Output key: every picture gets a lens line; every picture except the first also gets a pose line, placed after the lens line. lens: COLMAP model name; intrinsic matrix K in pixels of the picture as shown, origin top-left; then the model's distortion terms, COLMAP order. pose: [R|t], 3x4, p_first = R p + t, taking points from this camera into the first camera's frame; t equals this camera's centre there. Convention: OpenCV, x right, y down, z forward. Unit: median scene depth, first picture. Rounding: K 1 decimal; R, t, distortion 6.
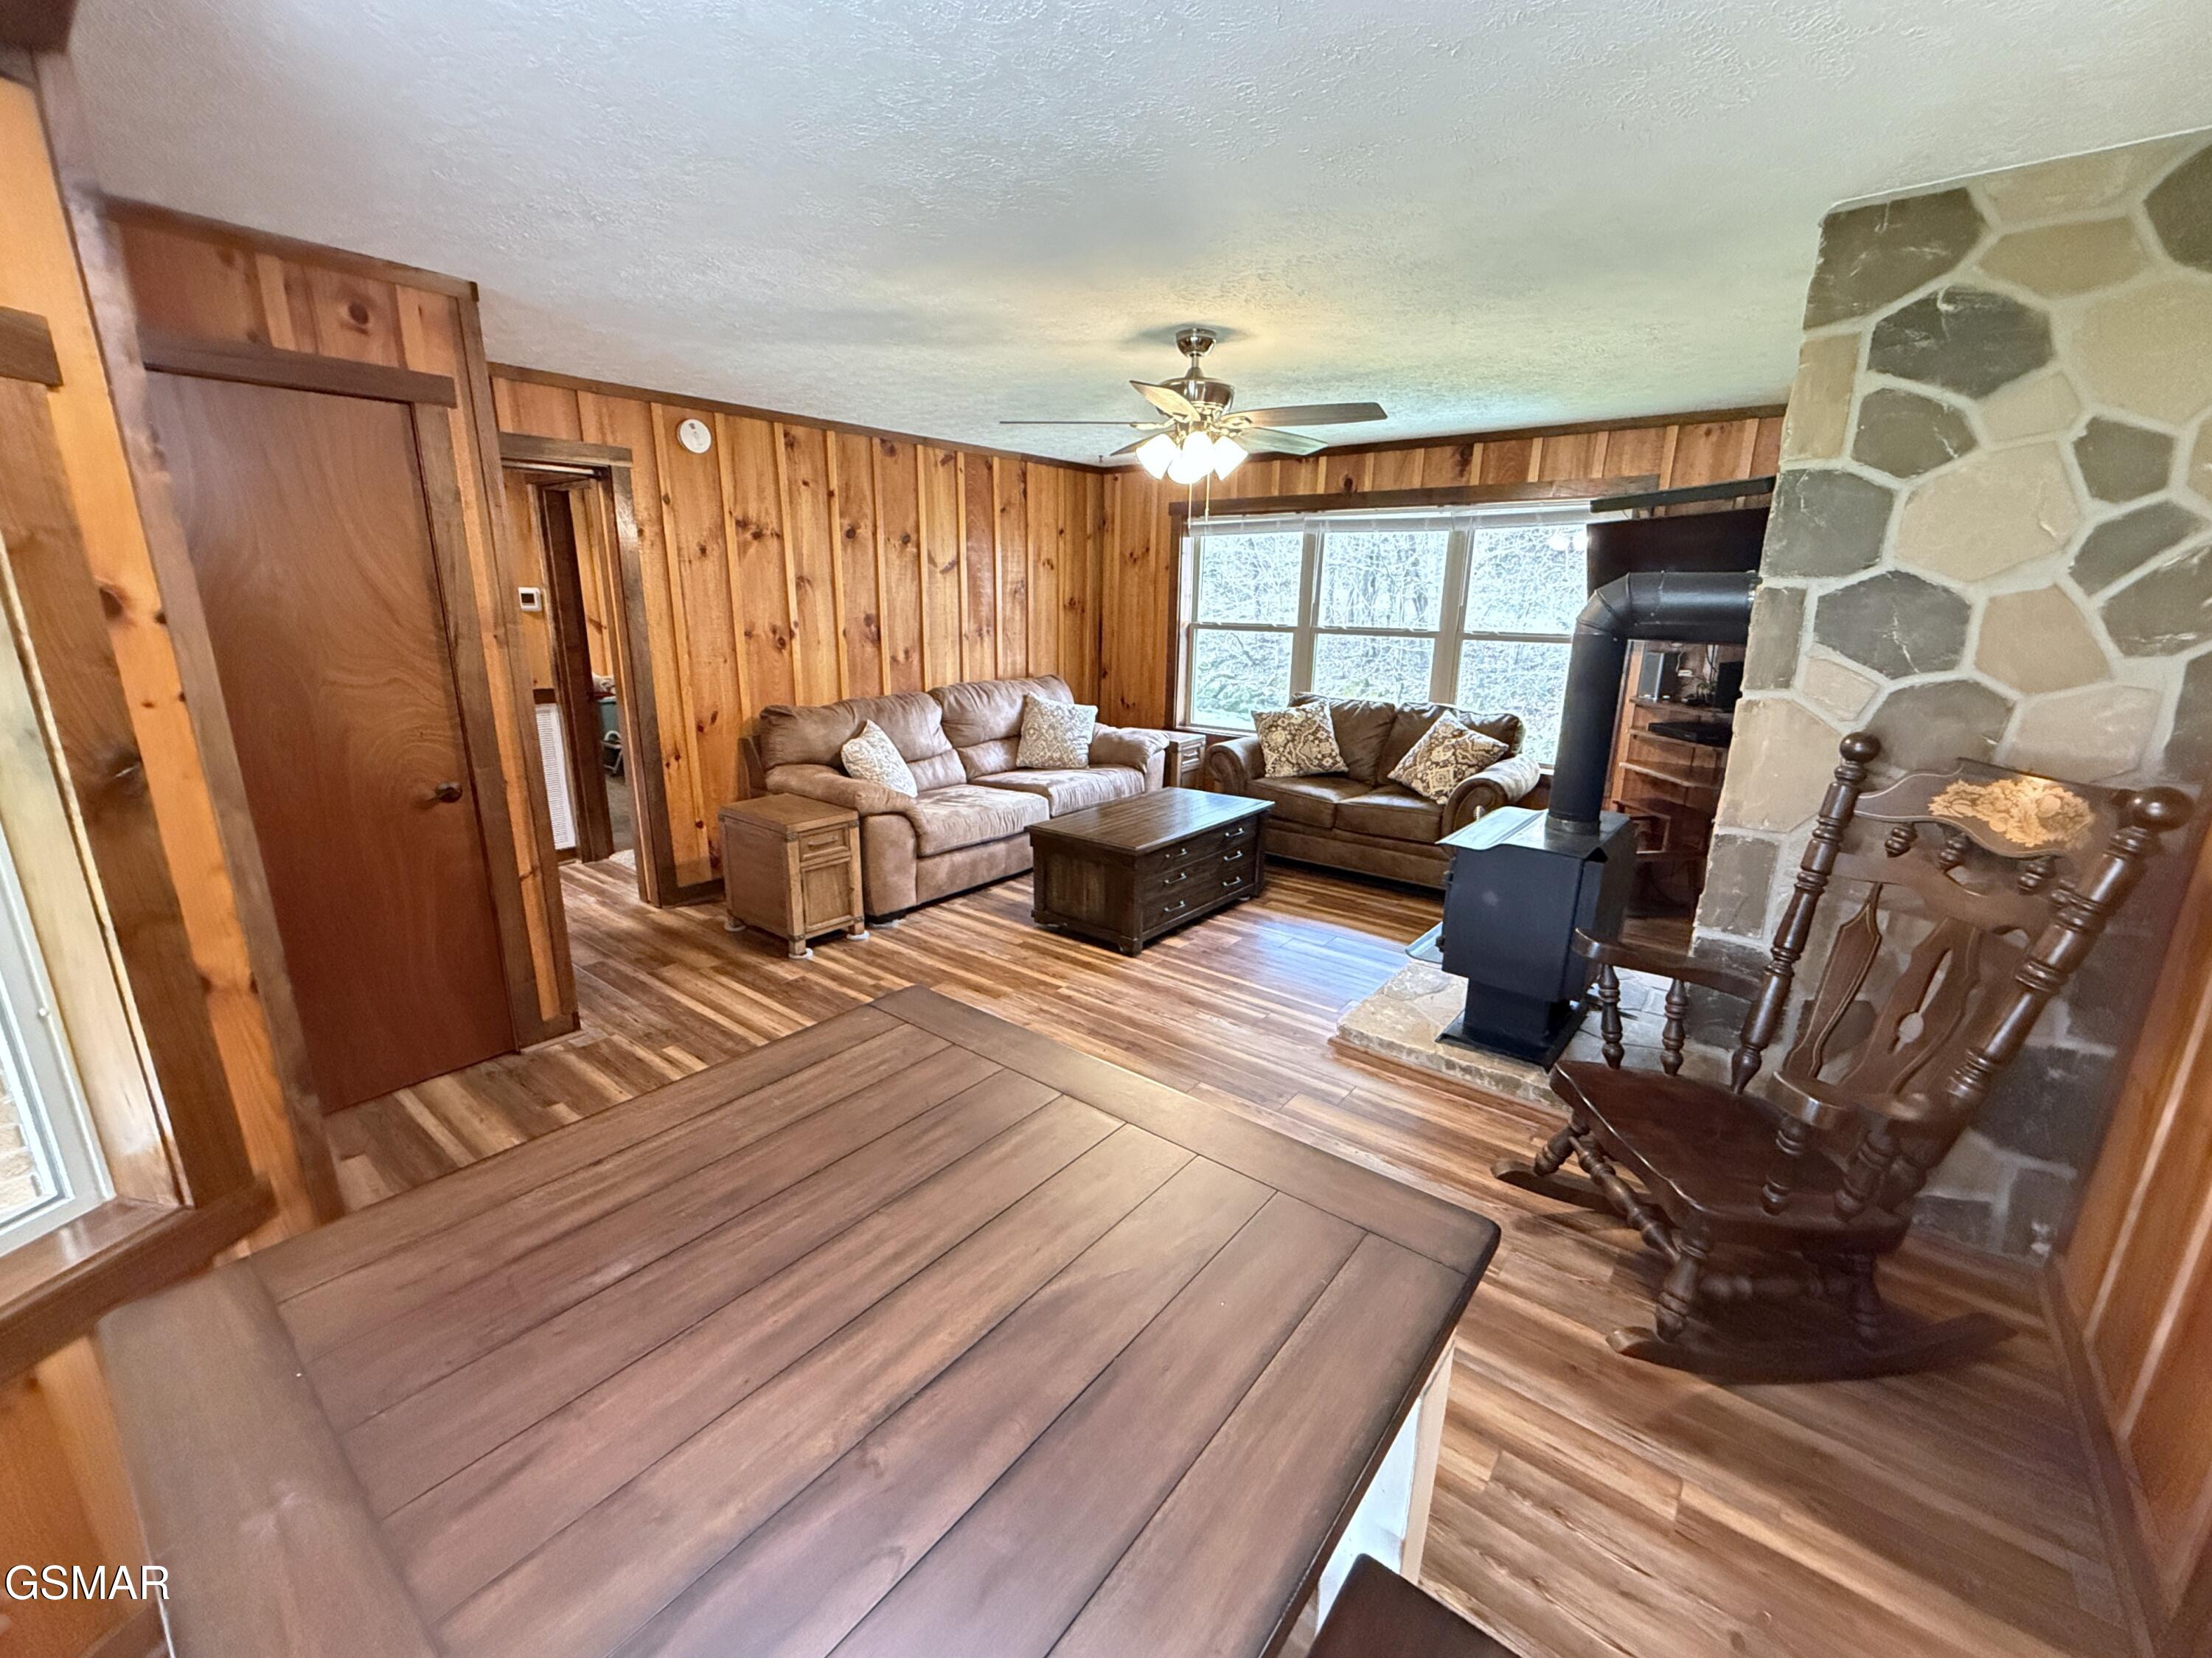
lens RADIAL K [[897.6, 0, 1044.9], [0, 897.6, 828.2], [0, 0, 1]] dist [0.001044, -0.000181]
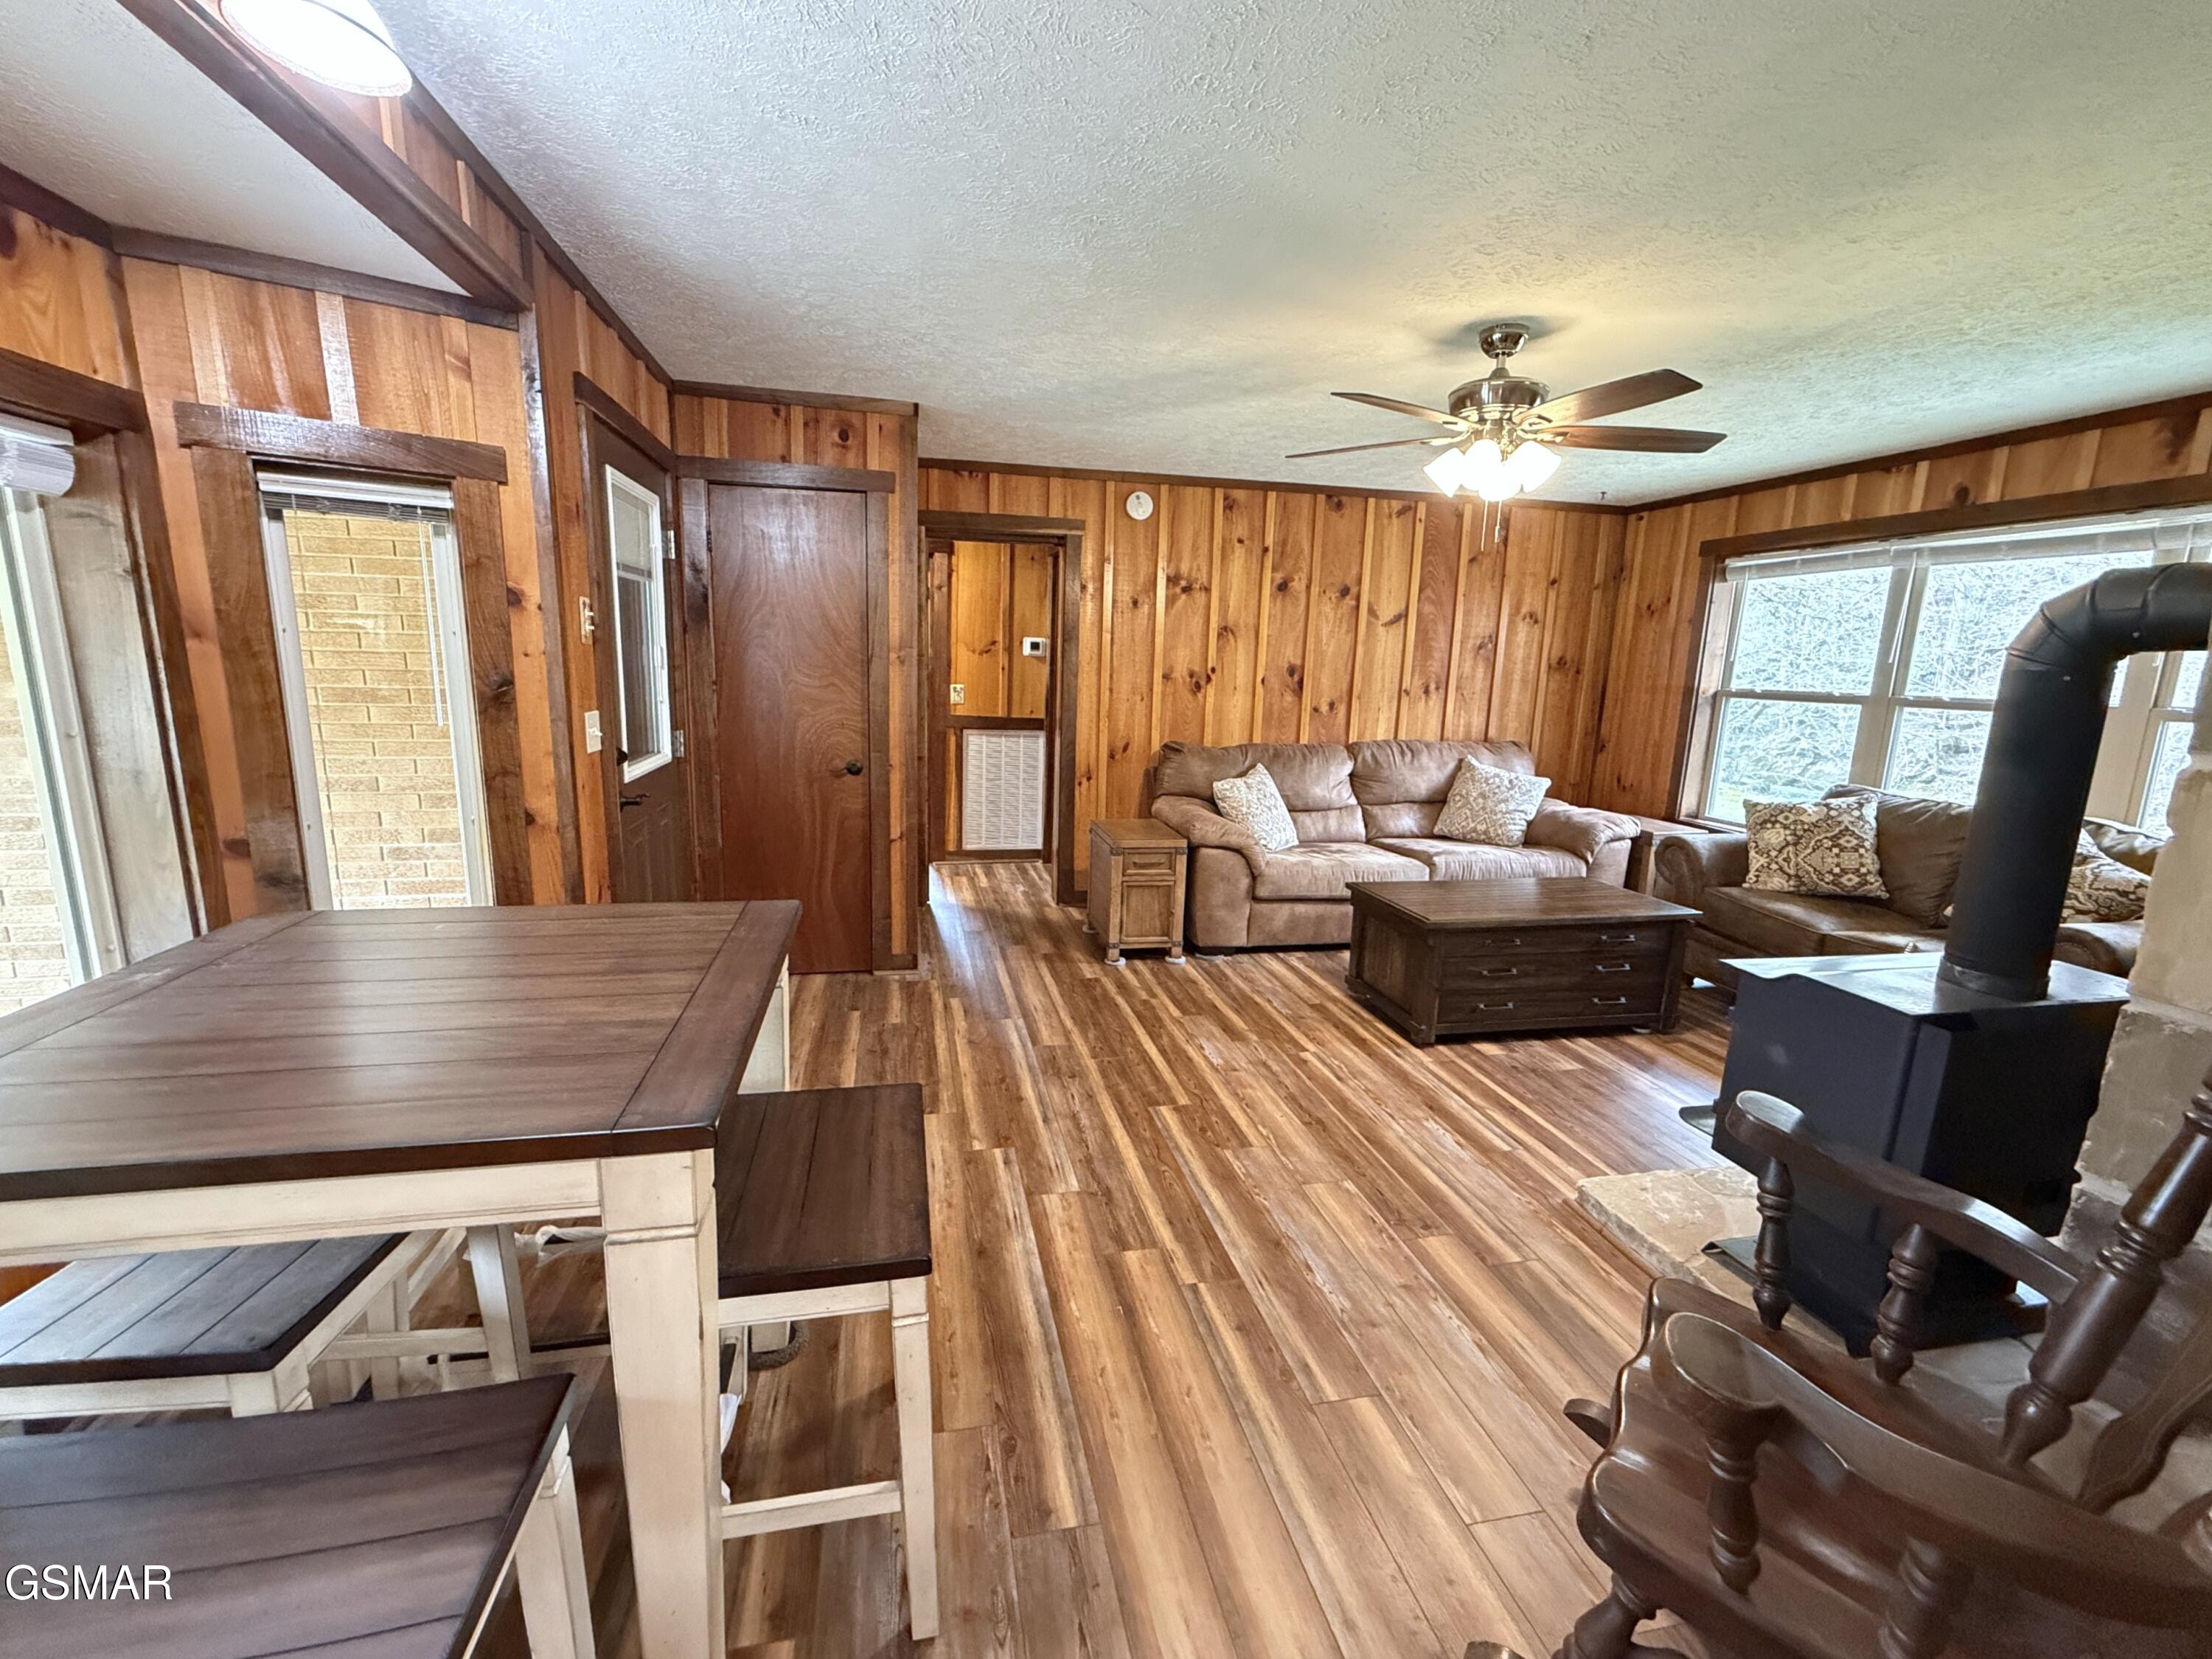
lens RADIAL K [[897.6, 0, 1087.6], [0, 897.6, 828.8], [0, 0, 1]] dist [0.001044, -0.000181]
pose [[0.785512, 0.129556, -0.605133, 0.303068], [-0.180481, 0.983291, -0.023762, 0.013144], [0.591944, 0.127881, 0.795769, 0.087204]]
